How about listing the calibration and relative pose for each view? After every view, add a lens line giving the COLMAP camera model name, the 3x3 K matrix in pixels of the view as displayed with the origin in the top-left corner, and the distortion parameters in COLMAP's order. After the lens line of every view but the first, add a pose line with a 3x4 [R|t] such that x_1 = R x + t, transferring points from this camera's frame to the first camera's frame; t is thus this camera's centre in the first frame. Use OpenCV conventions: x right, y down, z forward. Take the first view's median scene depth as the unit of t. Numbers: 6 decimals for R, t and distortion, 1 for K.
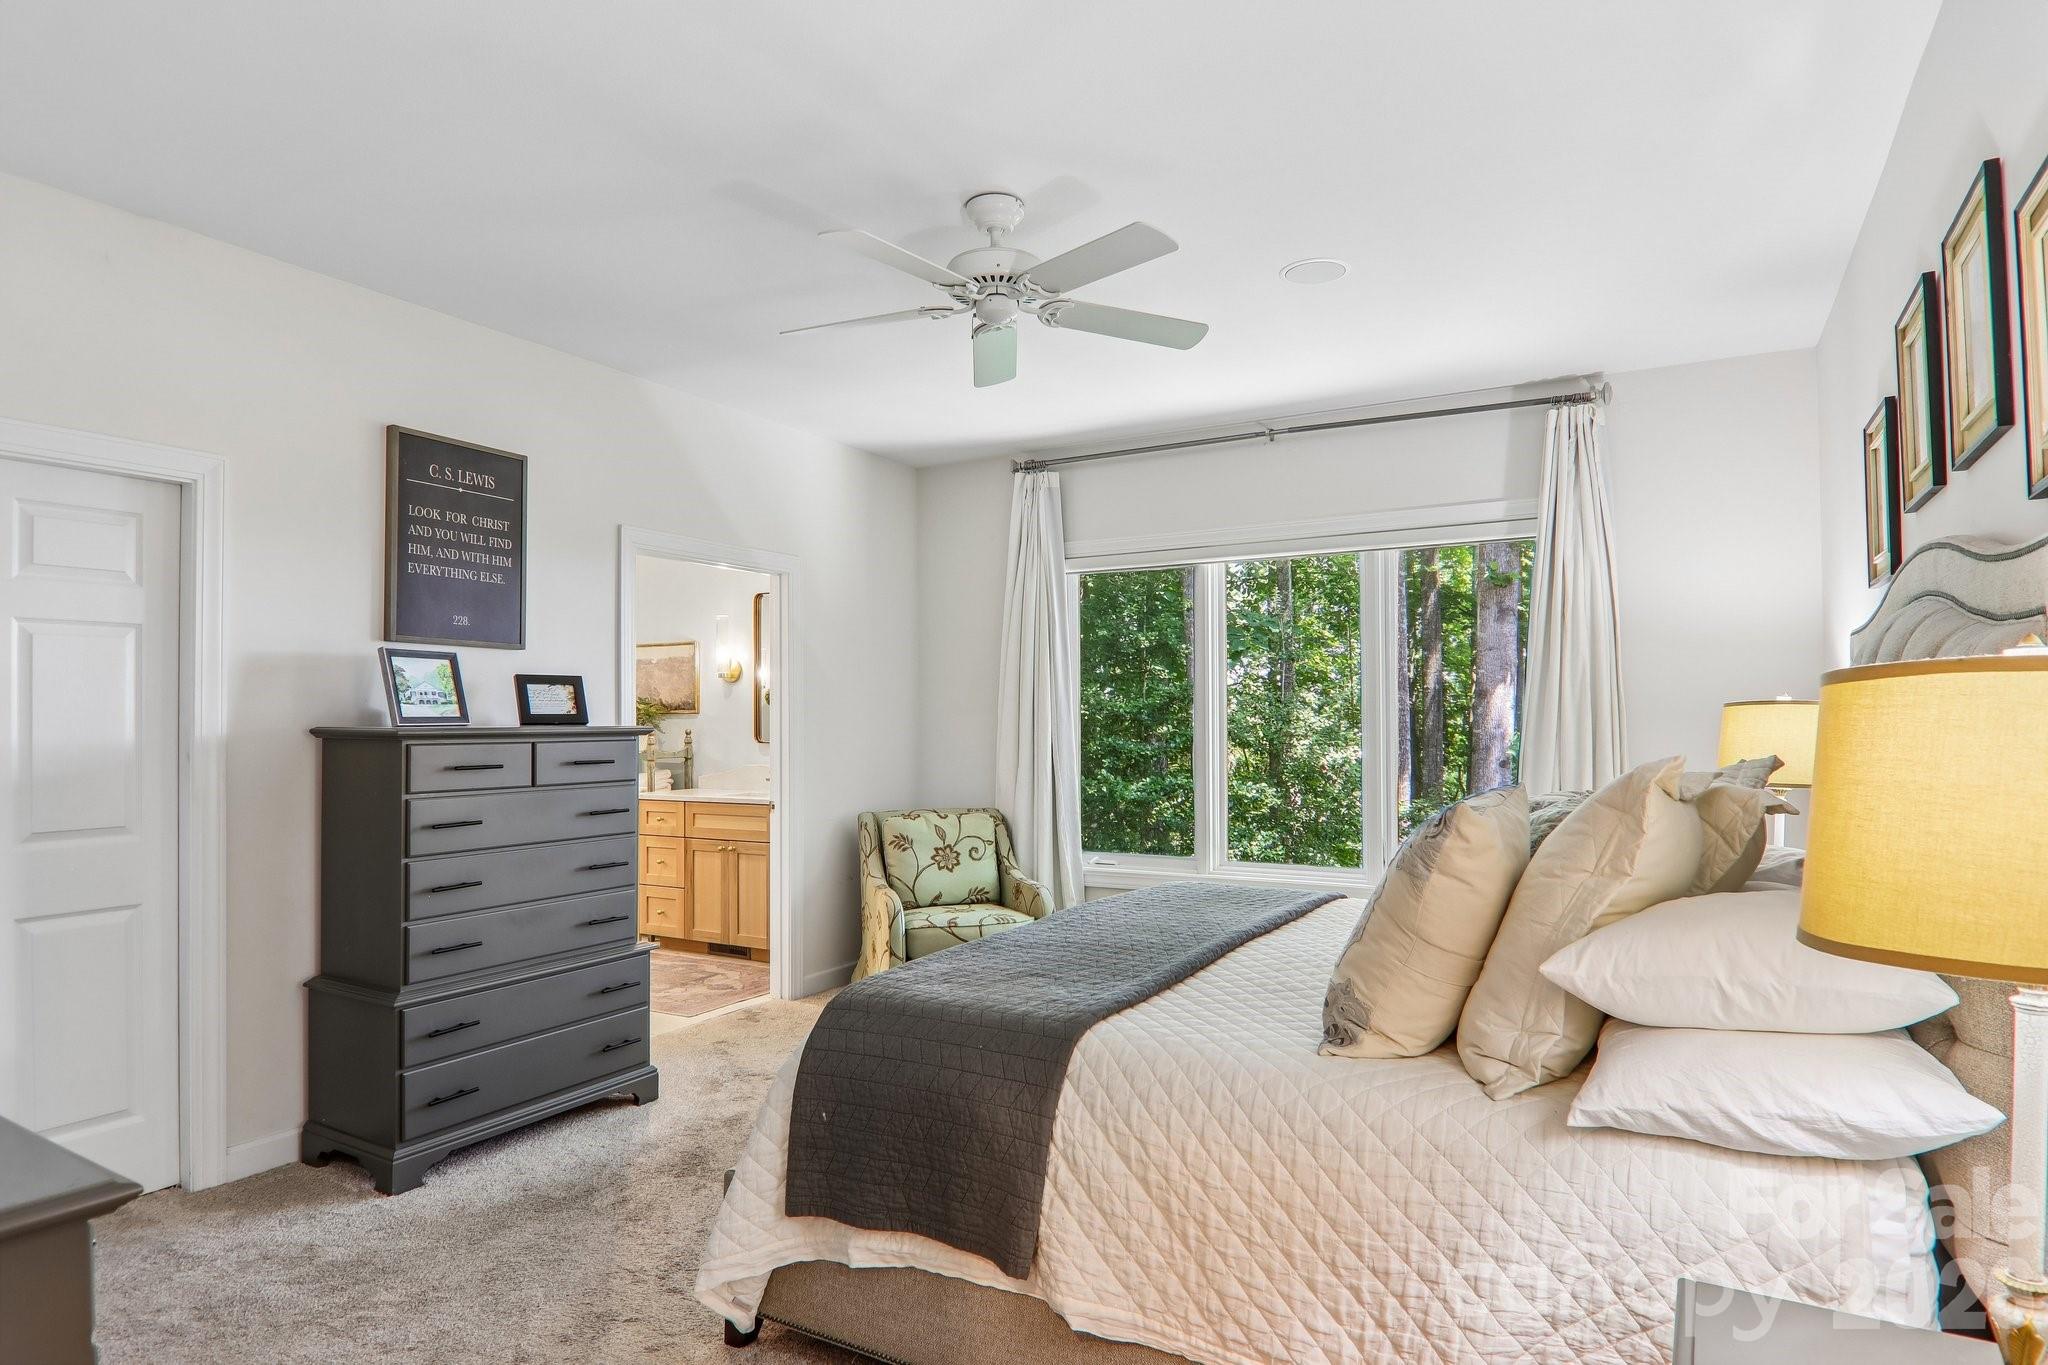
lens RADIAL K [[1130.3, 0, 1026.9], [0, 1130.3, 708.1], [0, 0, 1]] dist [0.002271, 0.000039]
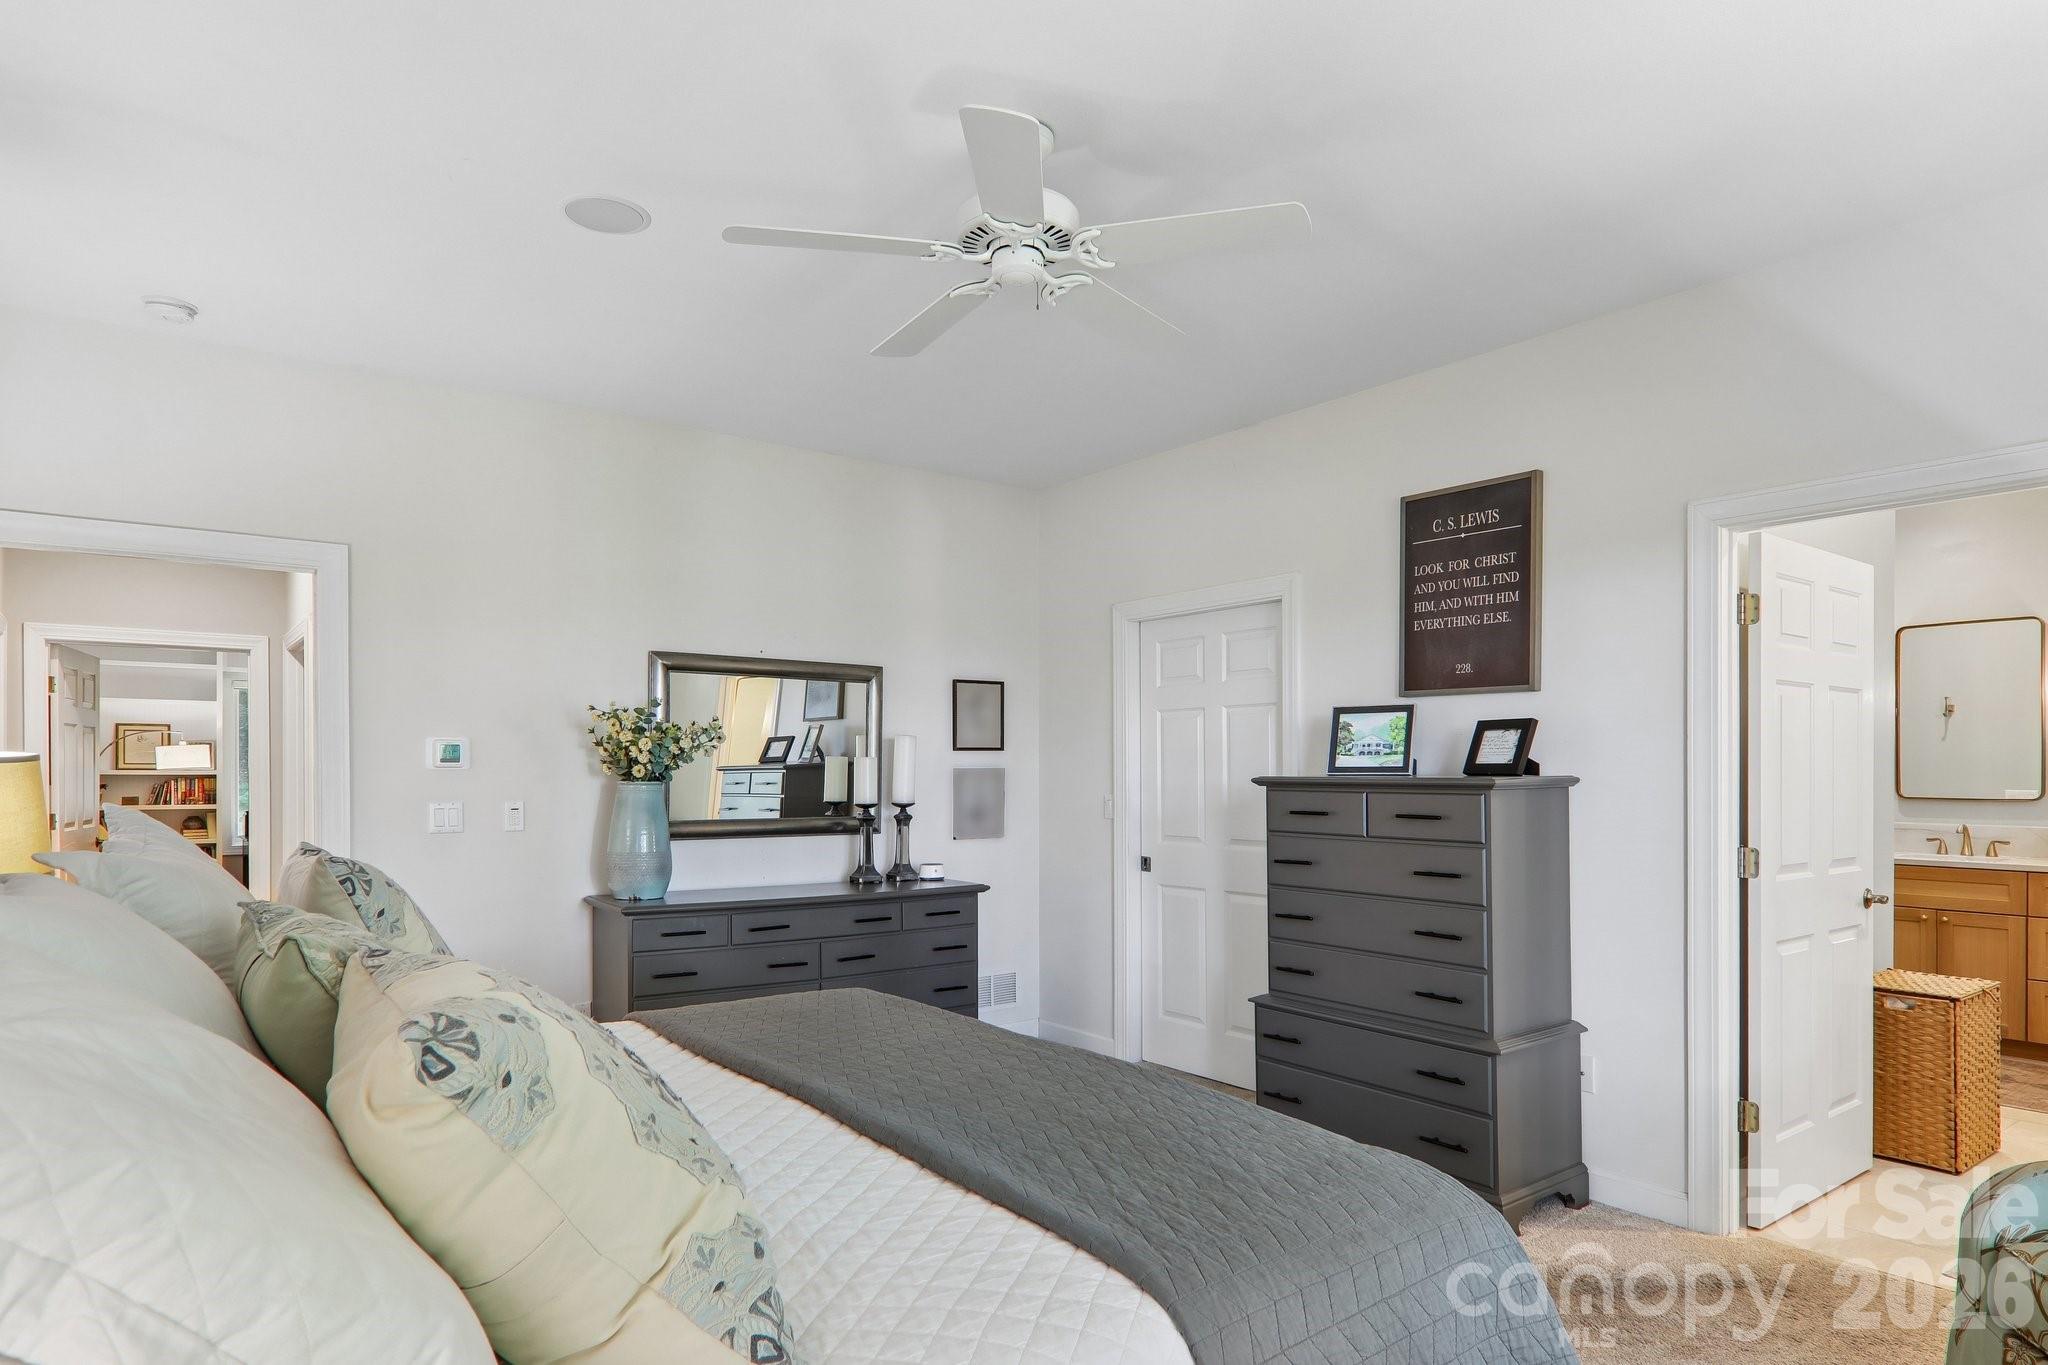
lens RADIAL K [[1167.2, 0, 1023.8], [0, 1167.2, 780.9], [0, 0, 1]] dist [0.001336, 0.000112]
pose [[-0.378588, 0.013440, -0.925468, 0.590355], [0.010985, 0.999889, 0.010028, 0.005990], [0.925500, -0.006370, -0.378694, 1.039772]]
